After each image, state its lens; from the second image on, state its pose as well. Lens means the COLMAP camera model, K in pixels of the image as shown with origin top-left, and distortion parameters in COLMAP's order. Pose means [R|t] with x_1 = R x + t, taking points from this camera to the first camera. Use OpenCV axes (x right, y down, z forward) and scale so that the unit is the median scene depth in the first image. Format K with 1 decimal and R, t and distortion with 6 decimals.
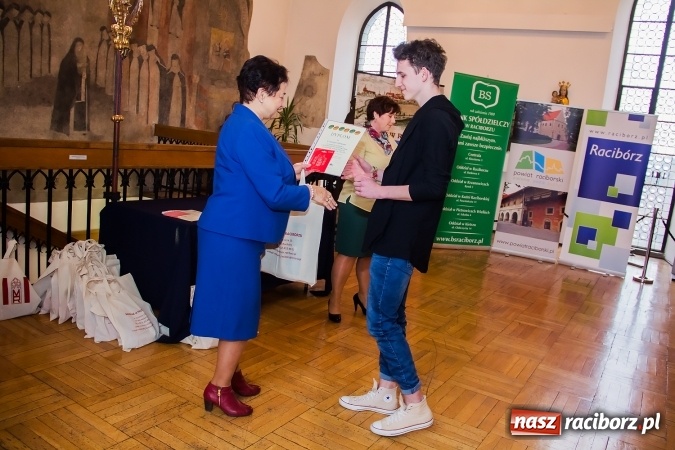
lens RADIAL K [[553.6, 0, 340.5], [0, 553.6, 224.9], [0, 0, 1]] dist [-0.156417, 0.083597]
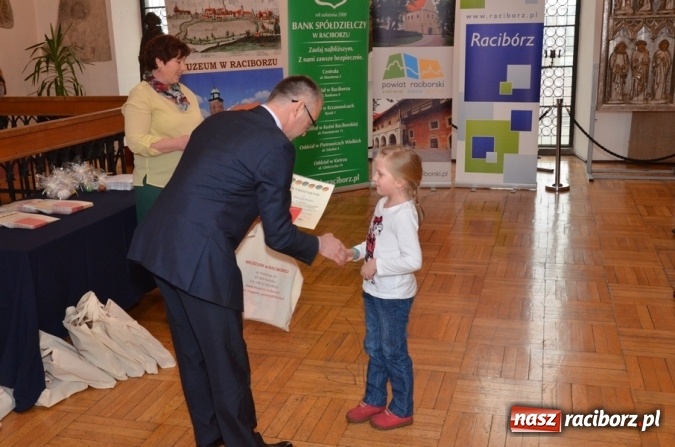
lens RADIAL K [[751.1, 0, 333.0], [0, 751.1, 234.6], [0, 0, 1]] dist [-0.026807, 0.000000]
pose [[0.950044, -0.210542, 0.230409, -0.046566], [0.186722, 0.974937, 0.120963, -0.030377], [-0.250102, -0.071898, 0.965546, -0.047589]]
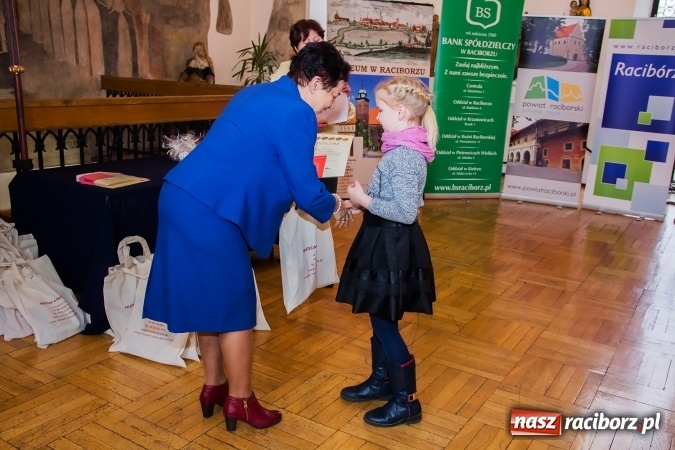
lens RADIAL K [[629.2, 0, 338.2], [0, 629.2, 223.0], [0, 0, 1]] dist [-0.054373, 0.000000]
pose [[0.997693, -0.065225, -0.018835, 0.040356], [0.066386, 0.995368, 0.069537, 0.001281], [0.014212, -0.070627, 0.997402, 0.020100]]
